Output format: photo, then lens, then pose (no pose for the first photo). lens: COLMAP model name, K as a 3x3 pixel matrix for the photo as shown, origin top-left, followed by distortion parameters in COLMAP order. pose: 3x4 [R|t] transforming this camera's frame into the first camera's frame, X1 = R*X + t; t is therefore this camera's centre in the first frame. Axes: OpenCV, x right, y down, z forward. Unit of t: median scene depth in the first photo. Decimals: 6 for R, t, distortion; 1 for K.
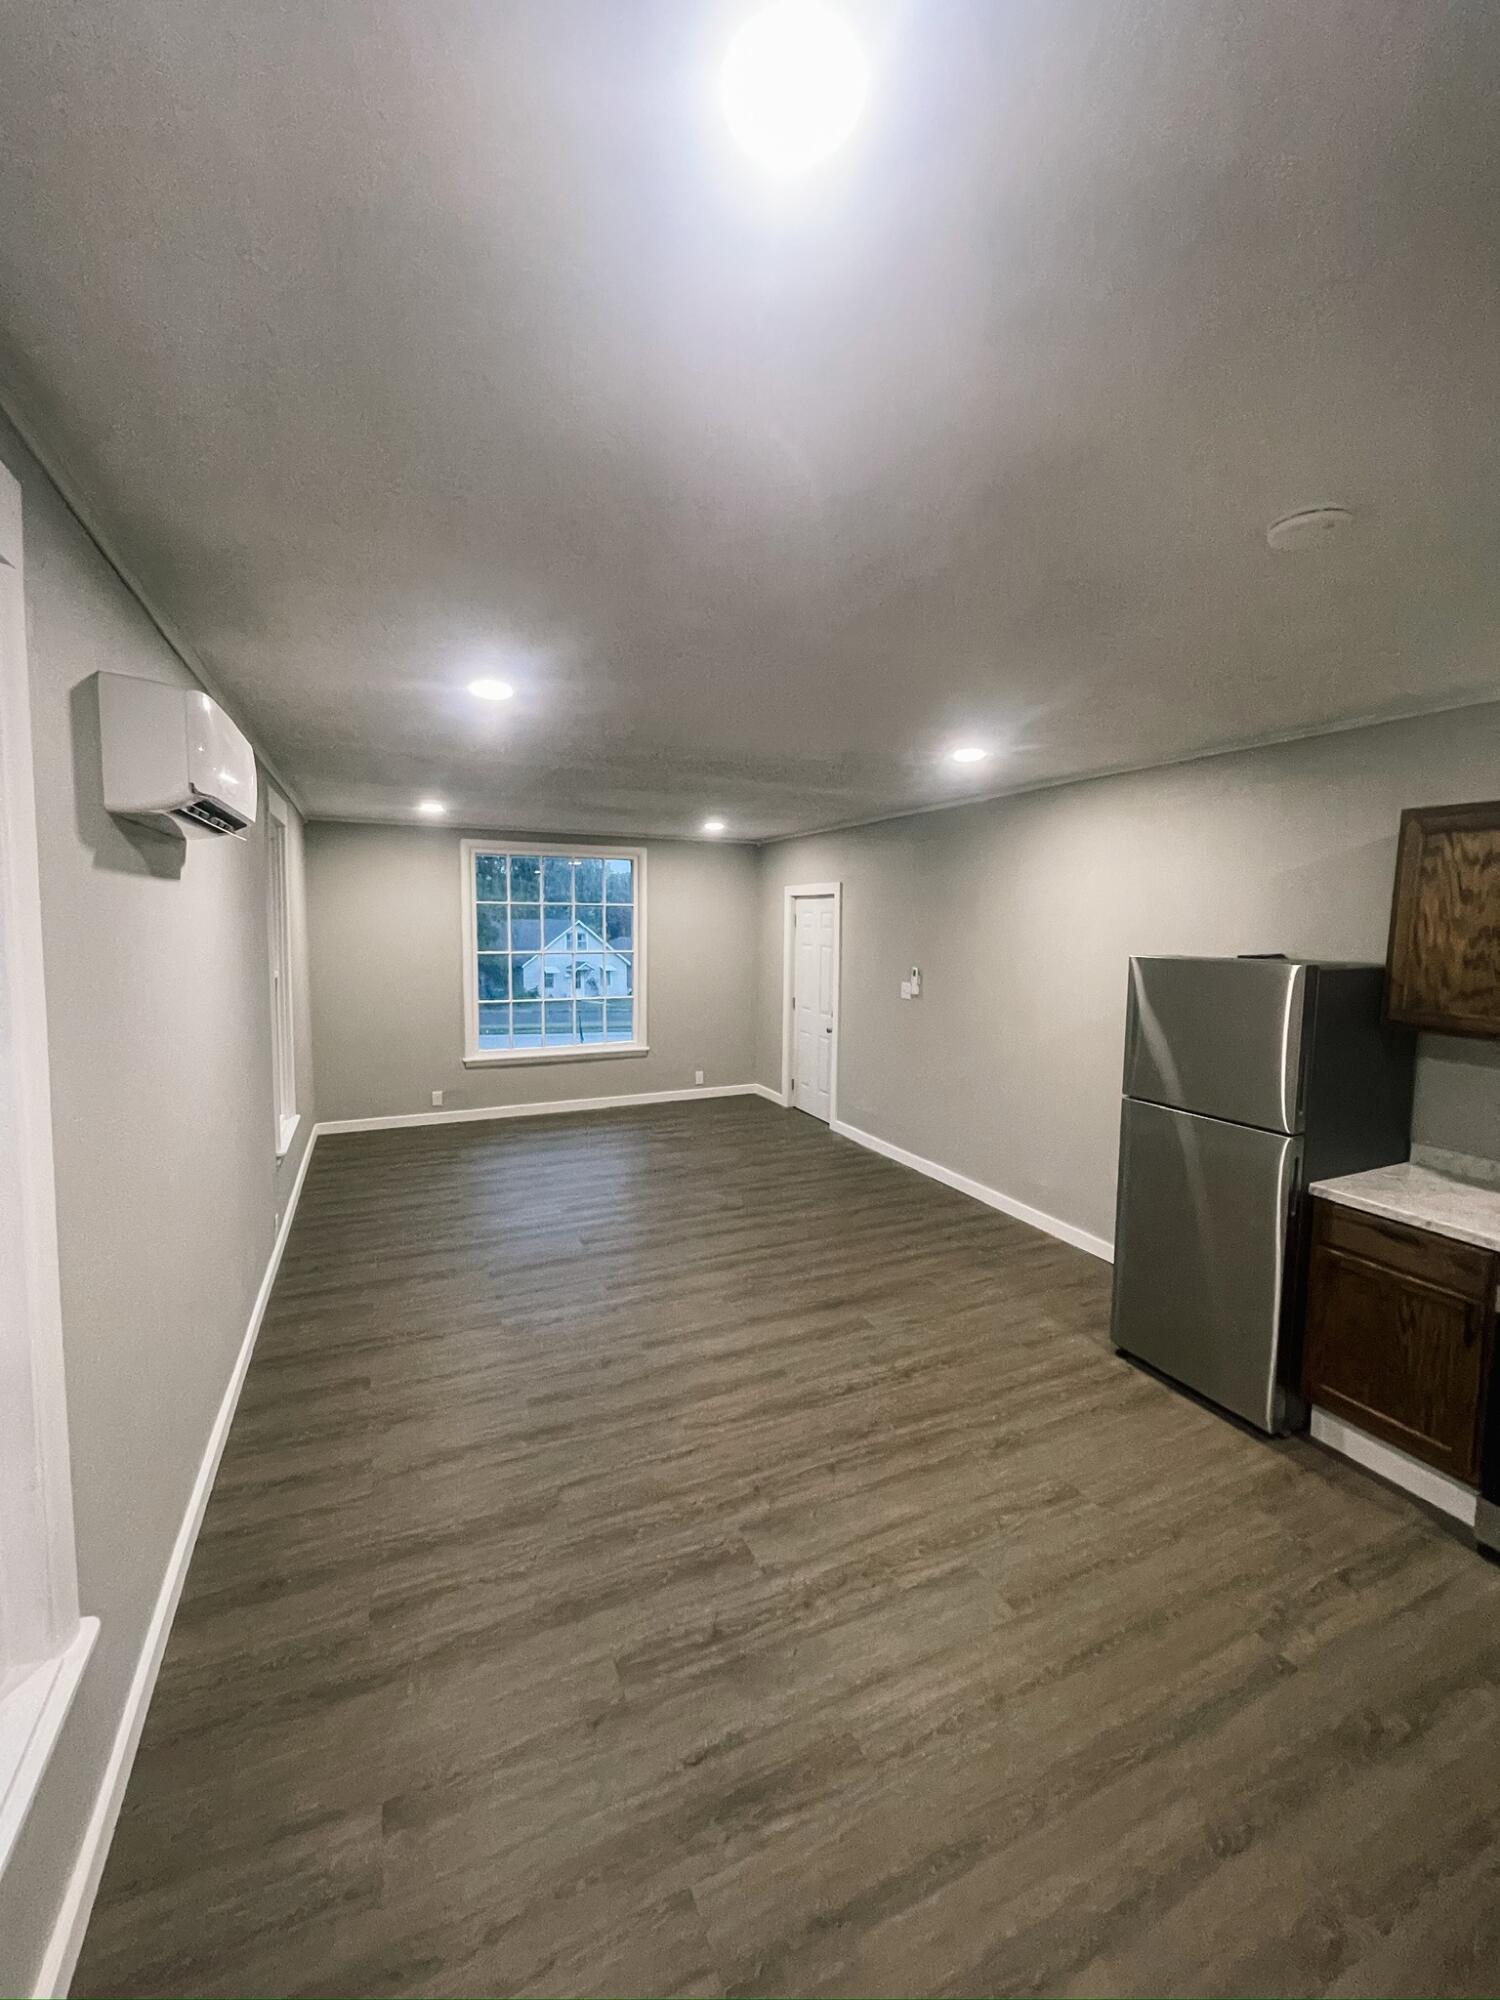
lens RADIAL K [[809.4, 0, 753.0], [0, 809.4, 994.0], [0, 0, 1]] dist [-0.000565, 0.000026]
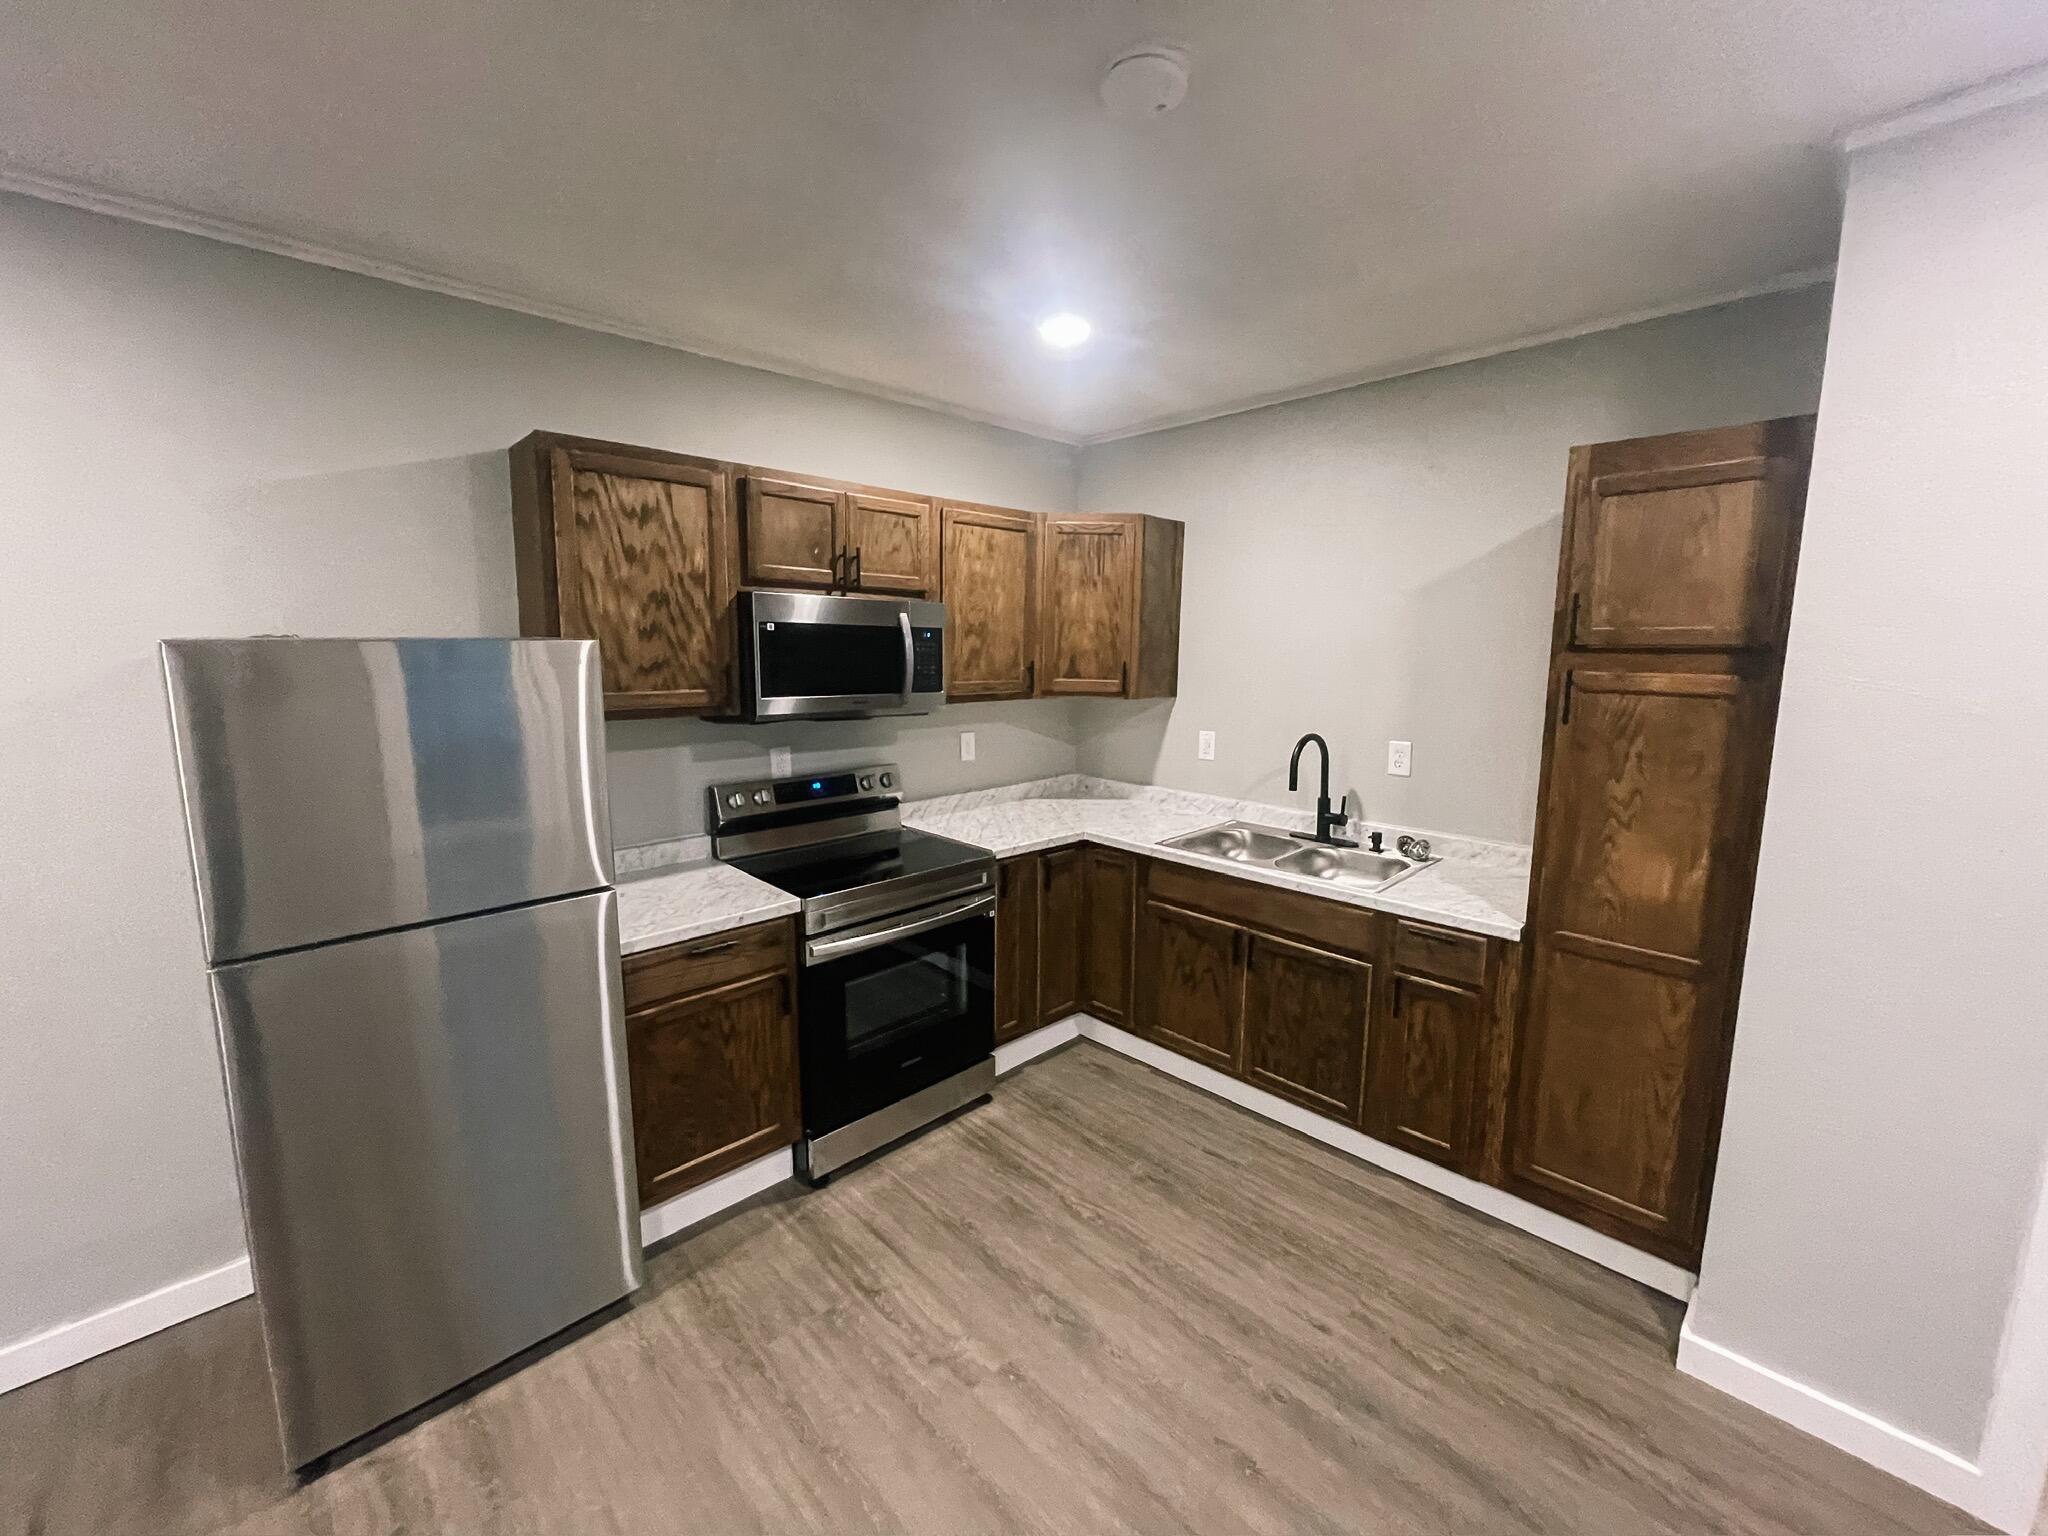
lens RADIAL K [[828.8, 0, 1021.7], [0, 828.8, 755.1], [0, 0, 1]] dist [-0.000565, 0.000026]
pose [[-0.328498, -0.151344, 0.932301, -0.107143], [0.084203, 0.978456, 0.188506, -0.043413], [-0.940744, 0.140426, -0.308677, 0.904599]]
